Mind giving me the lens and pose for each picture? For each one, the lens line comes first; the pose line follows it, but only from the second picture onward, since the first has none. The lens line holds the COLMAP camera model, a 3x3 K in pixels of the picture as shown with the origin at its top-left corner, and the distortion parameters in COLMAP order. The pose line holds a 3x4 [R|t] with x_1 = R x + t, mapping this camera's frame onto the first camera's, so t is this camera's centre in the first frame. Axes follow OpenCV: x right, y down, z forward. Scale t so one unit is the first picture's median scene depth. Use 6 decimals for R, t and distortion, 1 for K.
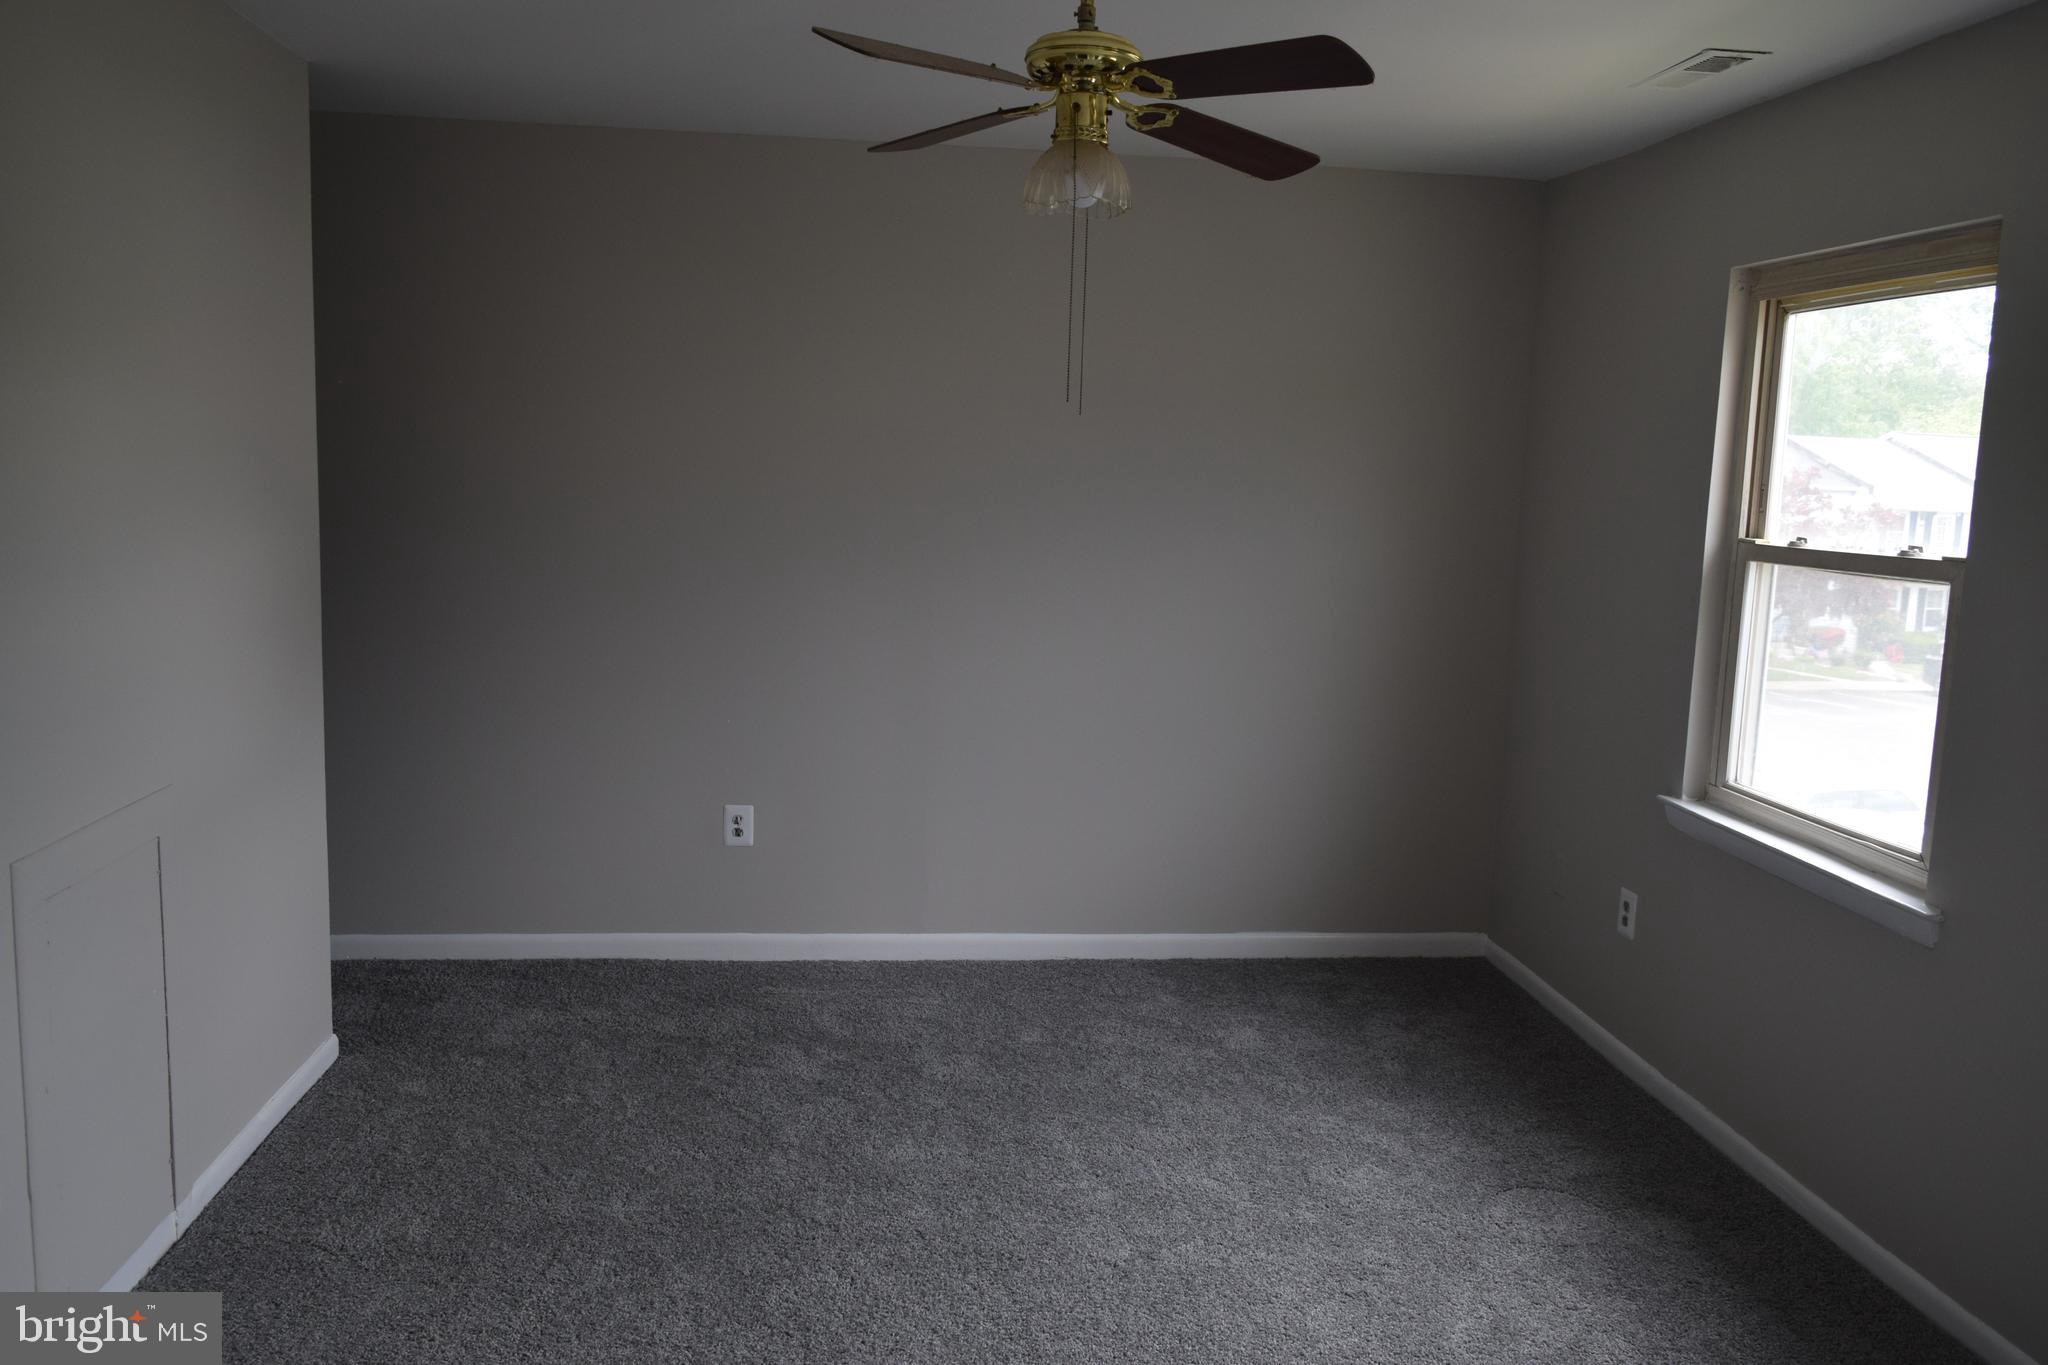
lens RADIAL K [[1578.2, 0, 1037.5], [0, 1578.2, 682.6], [0, 0, 1]] dist [-0.018544, 0.015860]
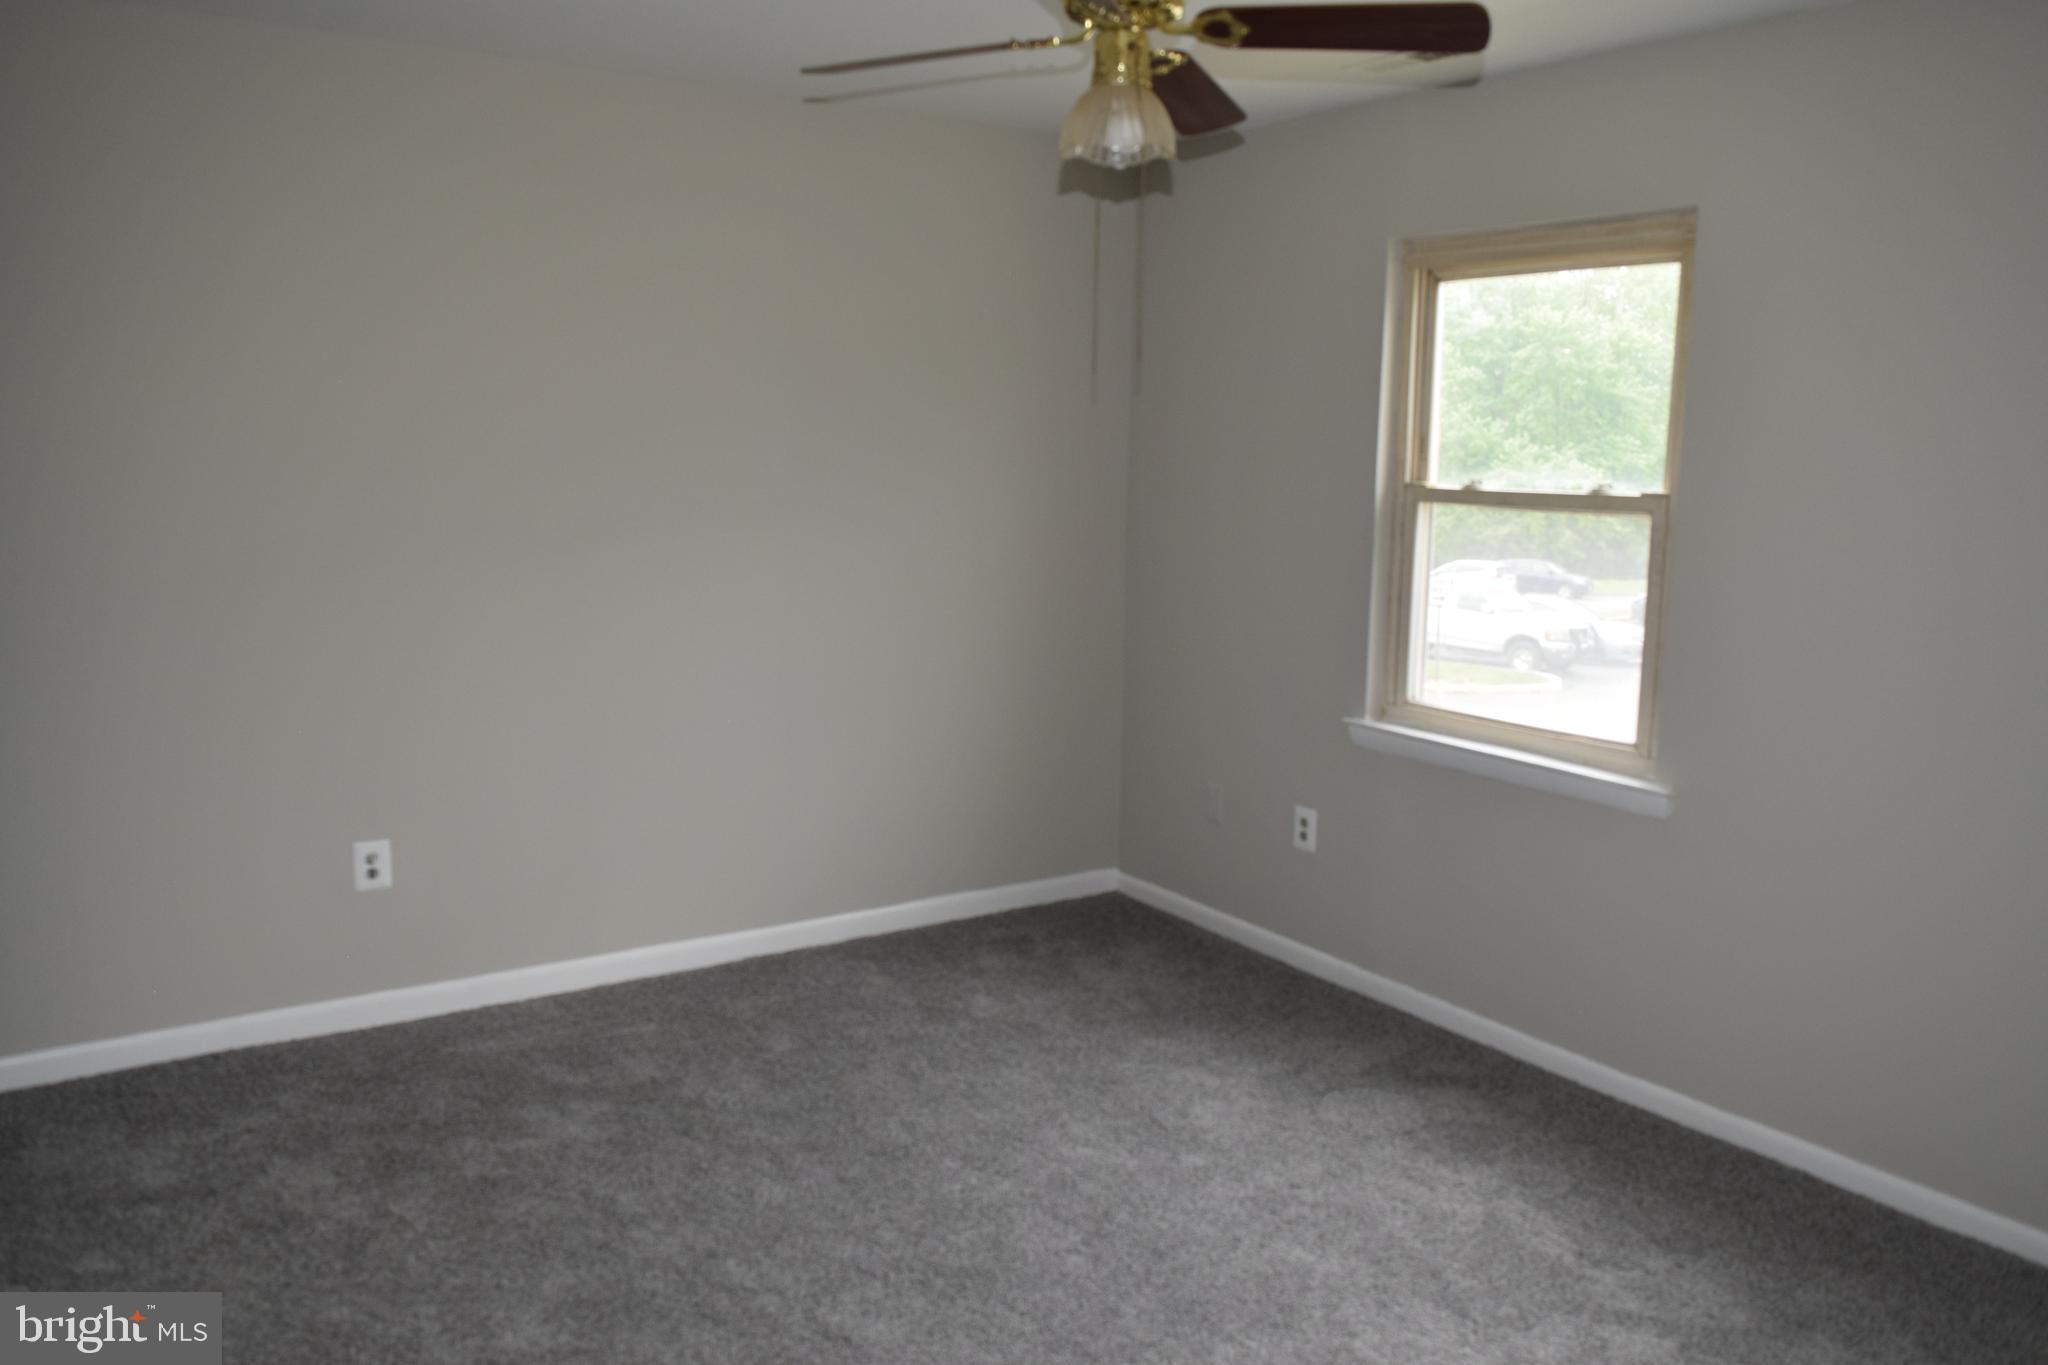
lens RADIAL K [[1578.2, 0, 1028.9], [0, 1578.2, 686.7], [0, 0, 1]] dist [-0.018544, 0.015860]
pose [[0.885680, -0.089214, 0.455645, -0.351550], [0.076361, 0.995992, 0.046582, -0.022023], [-0.457974, -0.006463, 0.888942, 0.138111]]
